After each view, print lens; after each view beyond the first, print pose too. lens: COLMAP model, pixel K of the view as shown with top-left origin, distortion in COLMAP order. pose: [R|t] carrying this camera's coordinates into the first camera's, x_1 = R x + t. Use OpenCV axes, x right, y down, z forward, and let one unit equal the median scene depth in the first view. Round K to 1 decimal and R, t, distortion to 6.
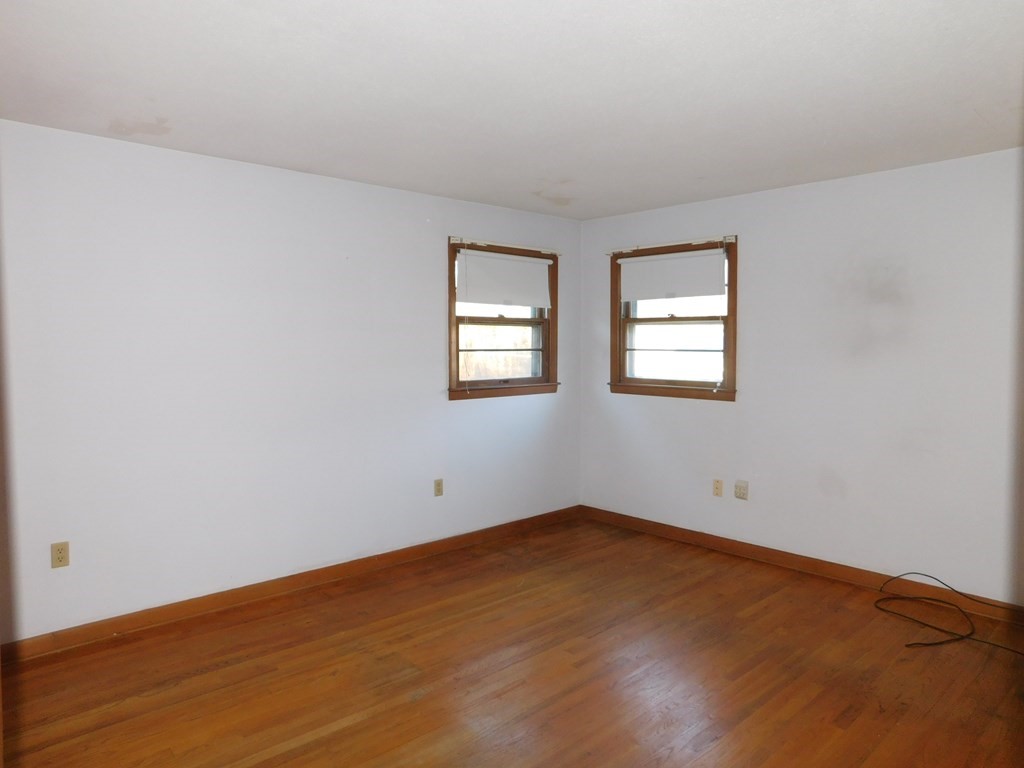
lens RADIAL K [[677.7, 0, 509.7], [0, 677.7, 386.1], [0, 0, 1]] dist [-0.055945, 0.040744]
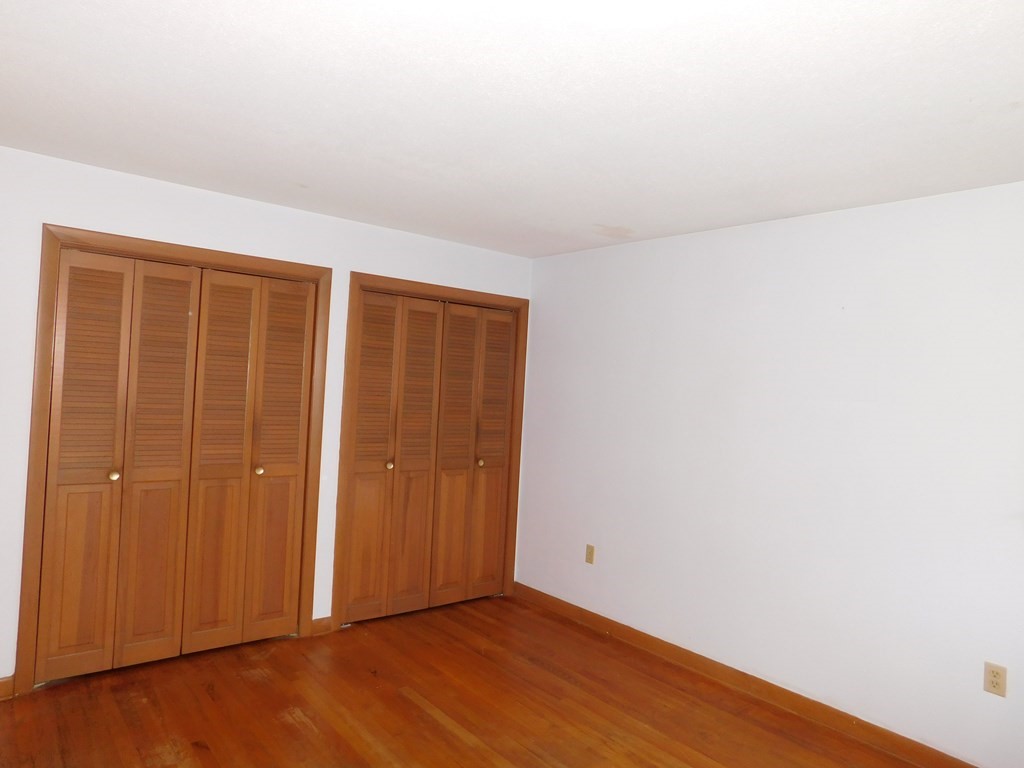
lens RADIAL K [[677.7, 0, 511.0], [0, 677.7, 382.4], [0, 0, 1]] dist [-0.055945, 0.040744]
pose [[-0.065910, -0.001562, -0.997824, 0.655197], [-0.108113, 0.994123, 0.005585, -0.081989], [0.991951, 0.108246, -0.065691, 0.799131]]
